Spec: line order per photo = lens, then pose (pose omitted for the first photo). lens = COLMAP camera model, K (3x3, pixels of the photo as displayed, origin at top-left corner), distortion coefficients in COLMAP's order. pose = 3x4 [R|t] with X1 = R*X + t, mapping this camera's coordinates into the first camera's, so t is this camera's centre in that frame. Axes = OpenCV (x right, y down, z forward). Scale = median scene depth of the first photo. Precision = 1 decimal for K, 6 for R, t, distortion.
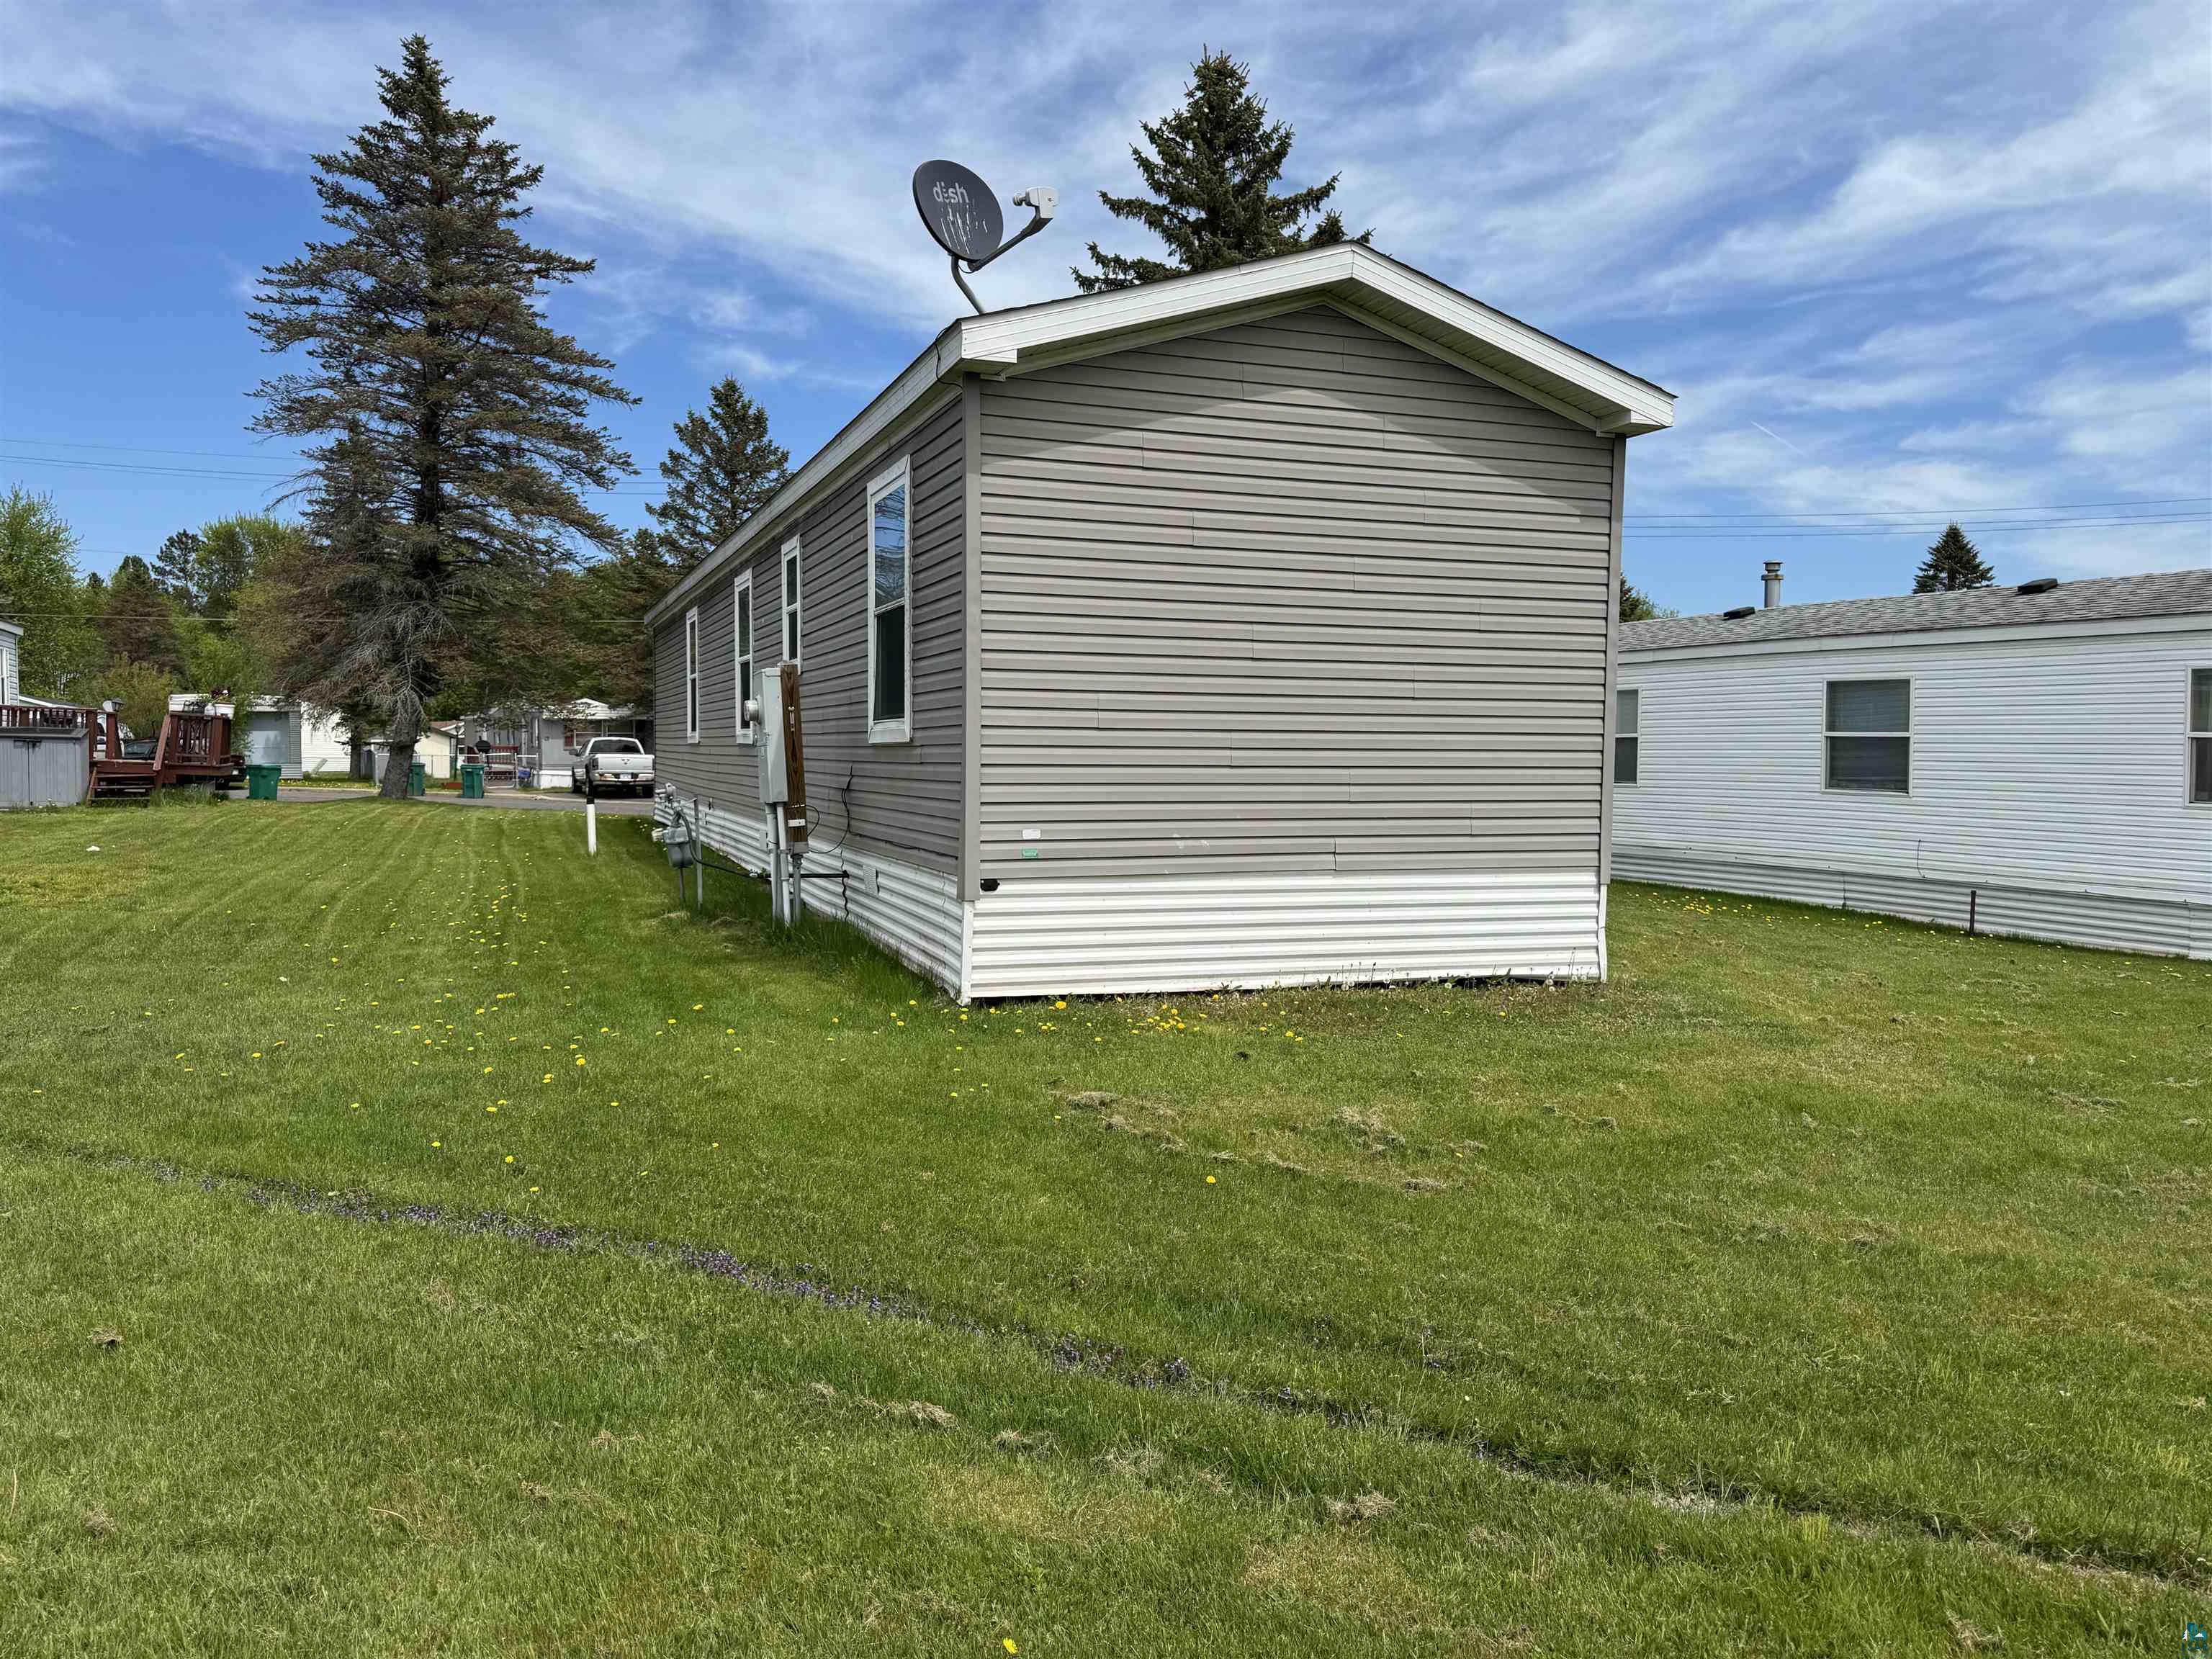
lens RADIAL K [[1537.7, 0, 1087.0], [0, 1537.7, 831.6], [0, 0, 1]] dist [0.039487, -0.021554]
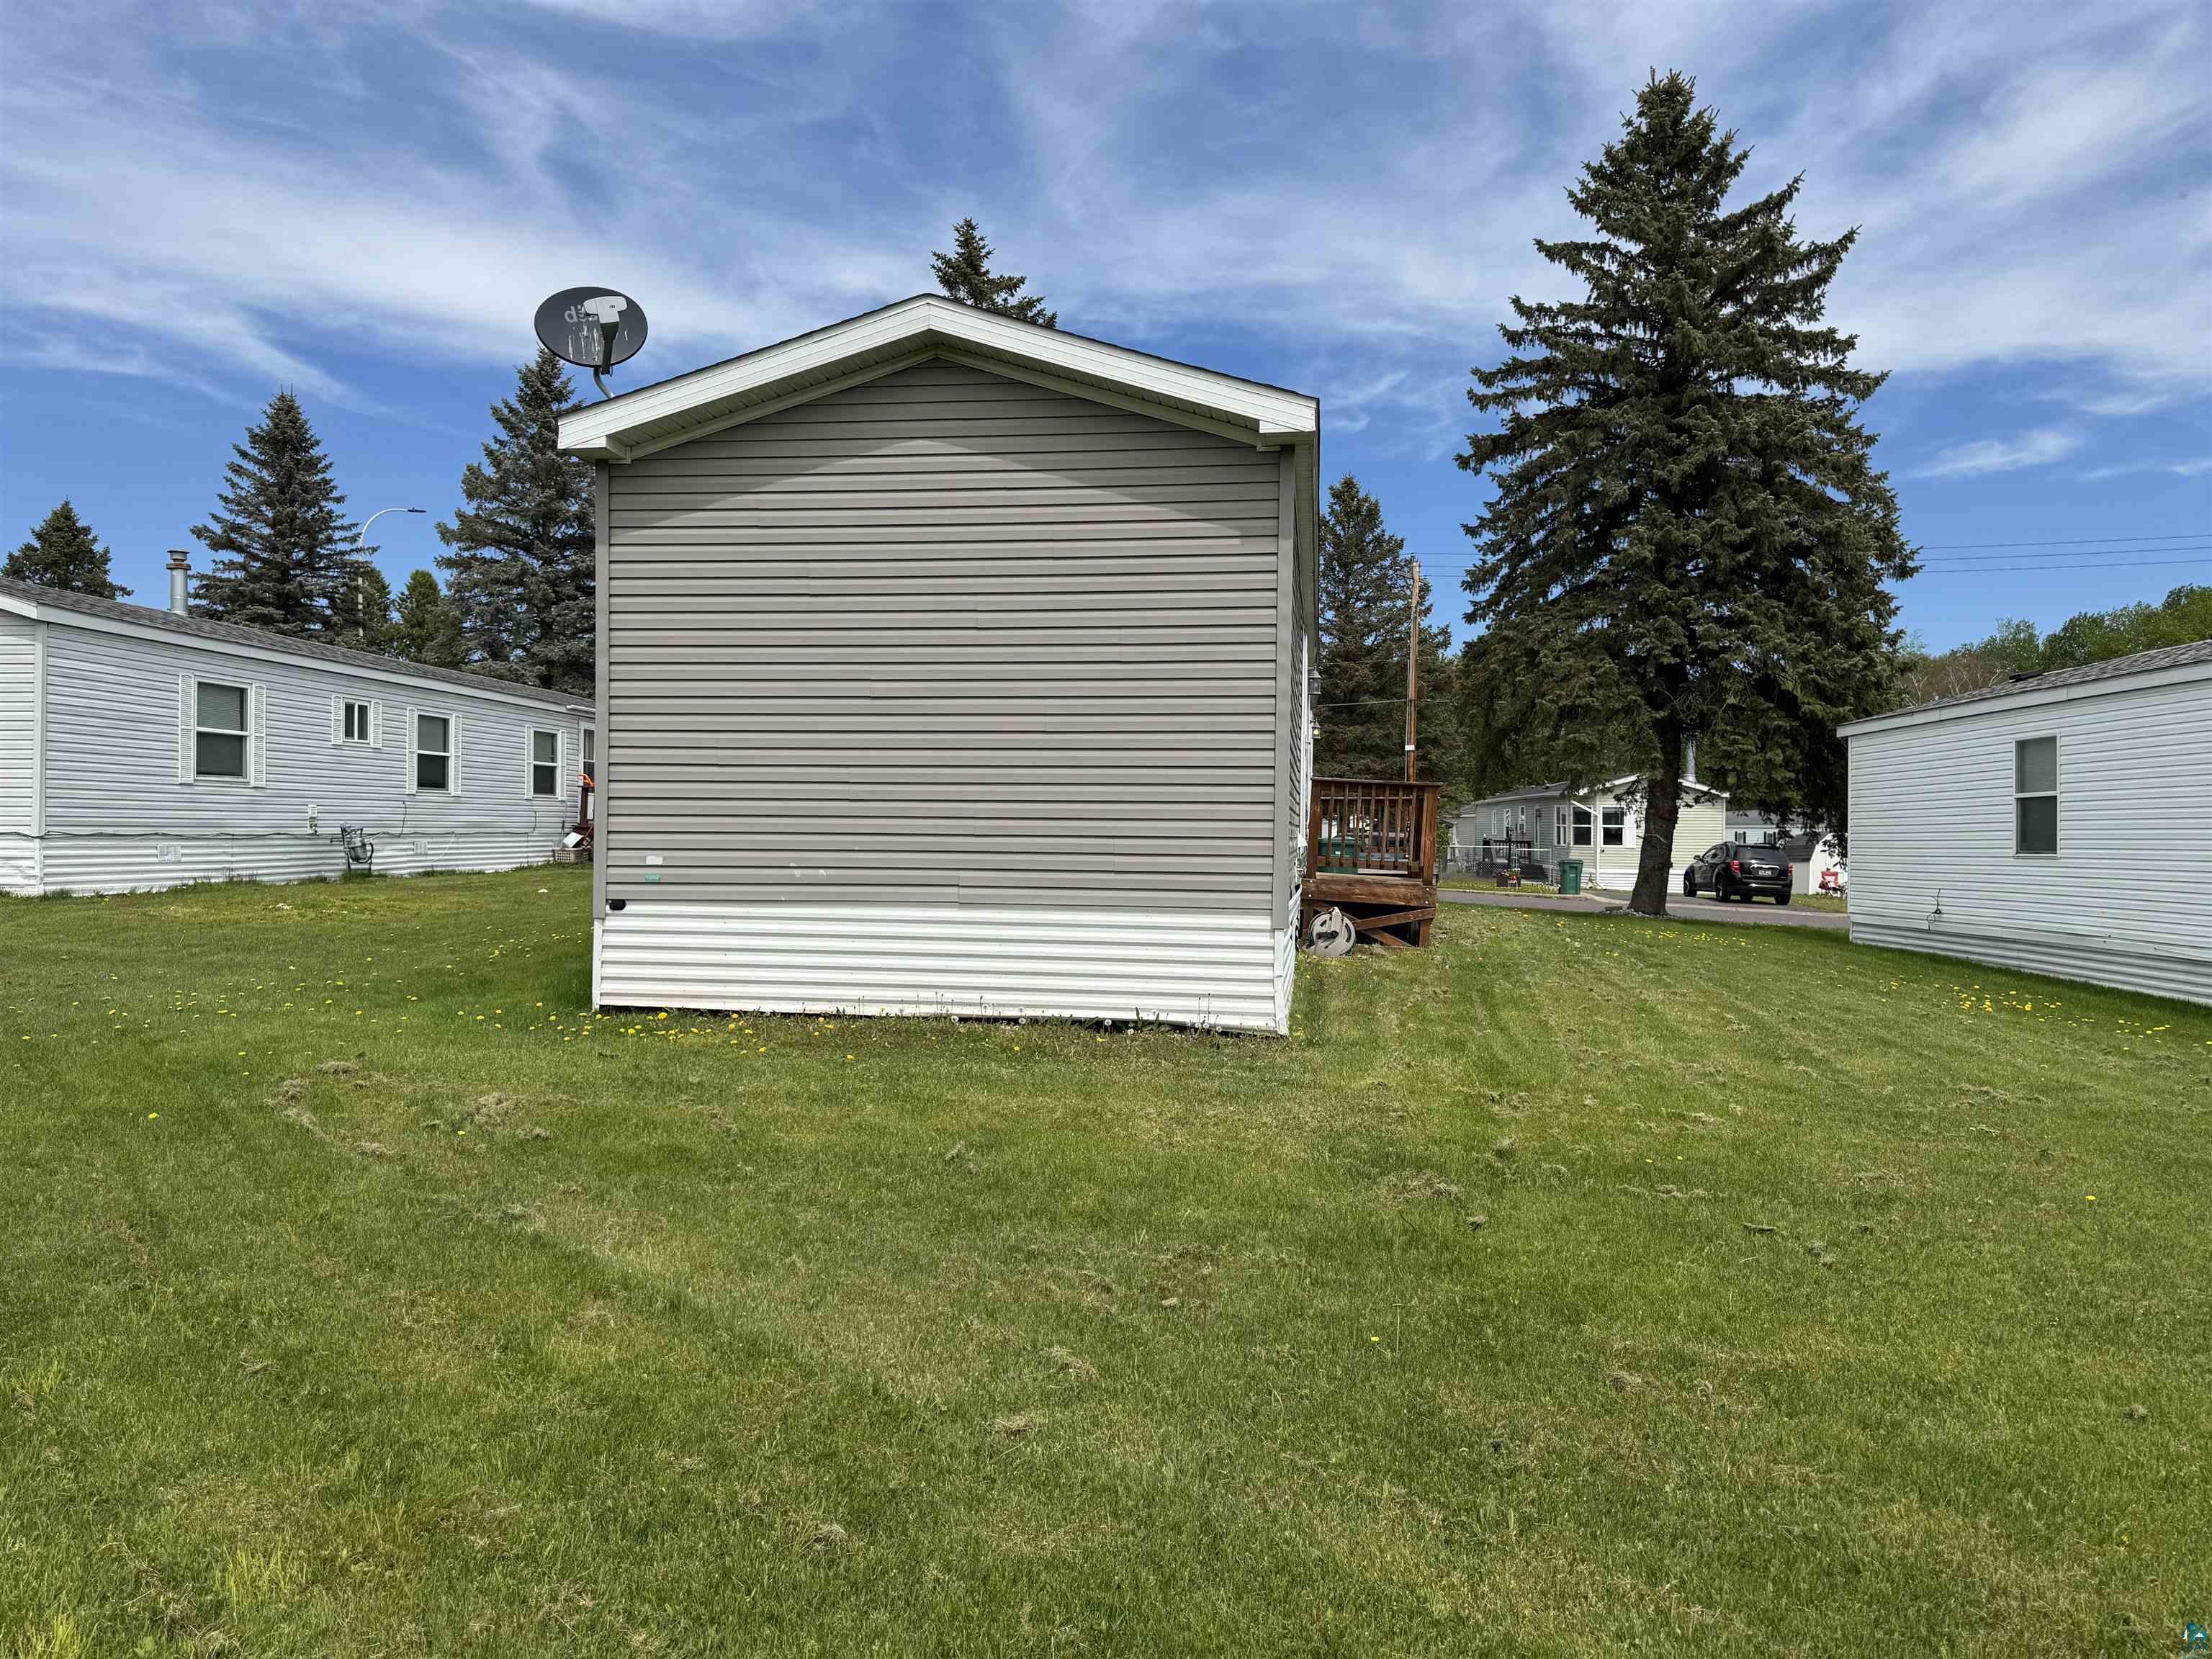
lens RADIAL K [[1537.7, 0, 1091.7], [0, 1537.7, 835.3], [0, 0, 1]] dist [0.039487, -0.021554]
pose [[0.884917, -0.001025, -0.465748, 0.293968], [-0.025123, 0.998437, -0.049932, 0.011930], [0.465071, 0.055886, 0.883507, 0.059902]]
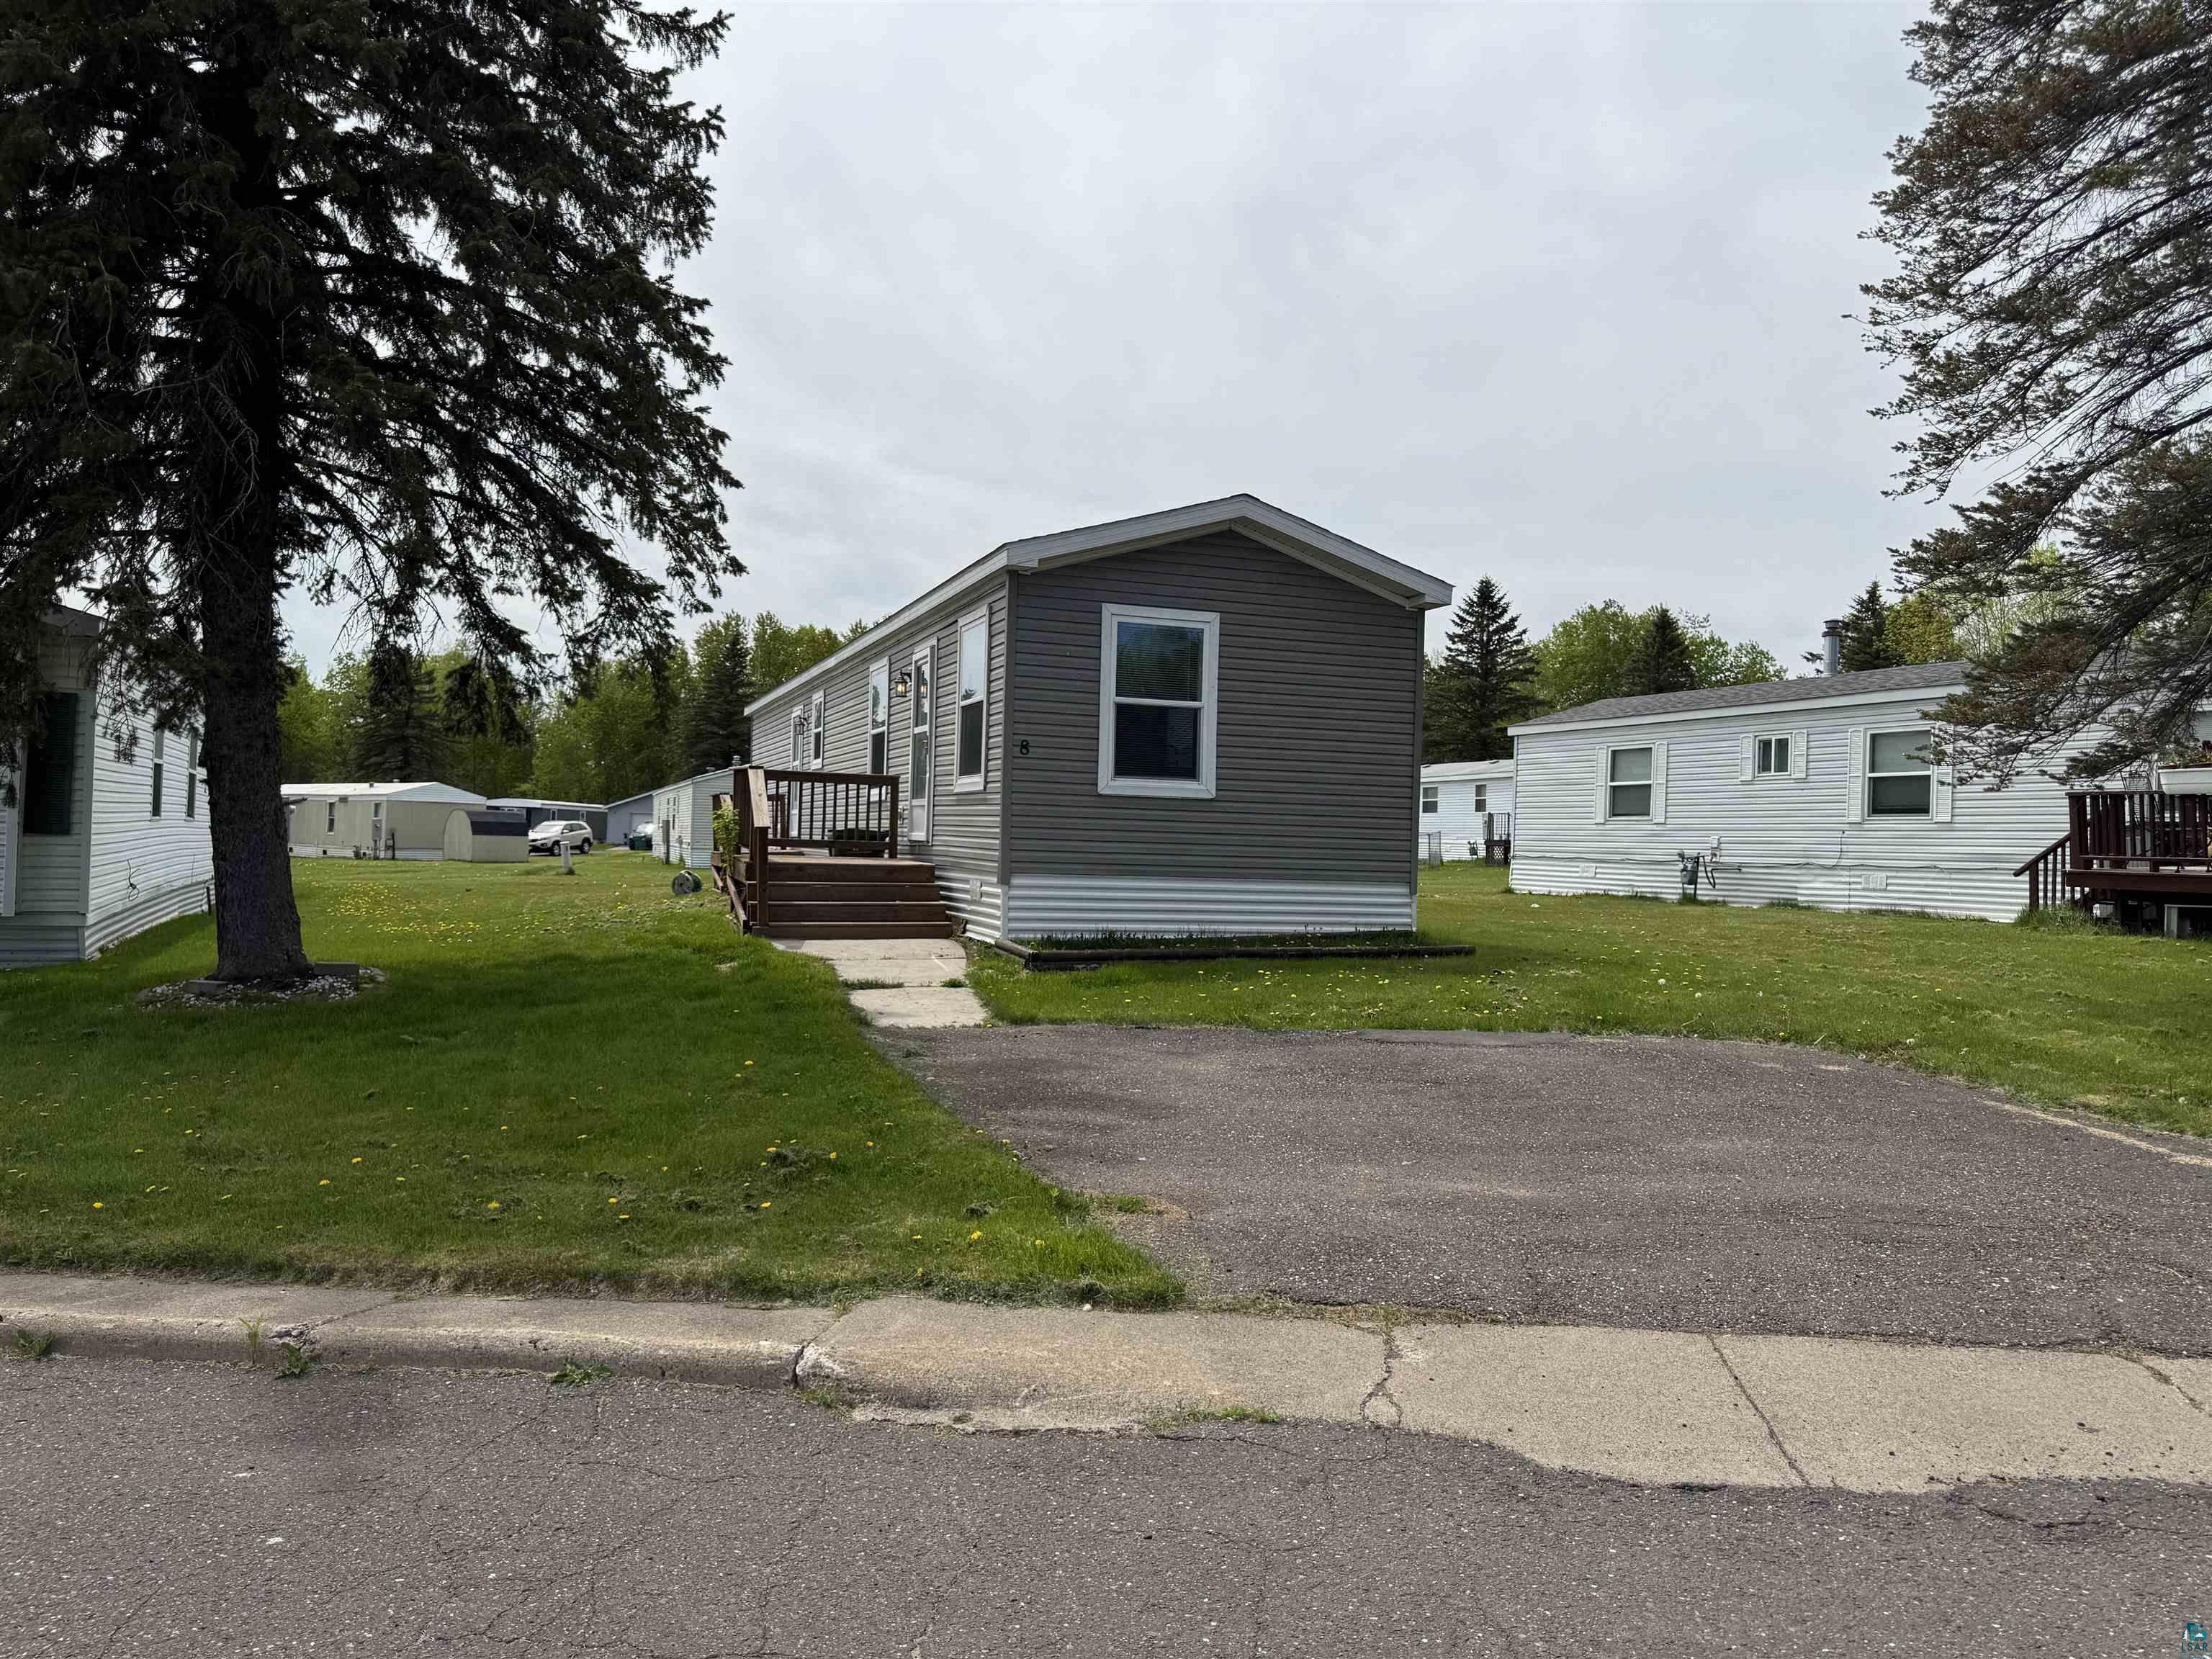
lens RADIAL K [[1537.7, 0, 1111.3], [0, 1537.7, 826.6], [0, 0, 1]] dist [0.039487, -0.021554]
pose [[-0.999211, -0.039701, -0.000853, -0.188705], [-0.039703, 0.998357, 0.041317, -0.085858], [-0.000788, 0.041318, -0.999146, 1.925866]]
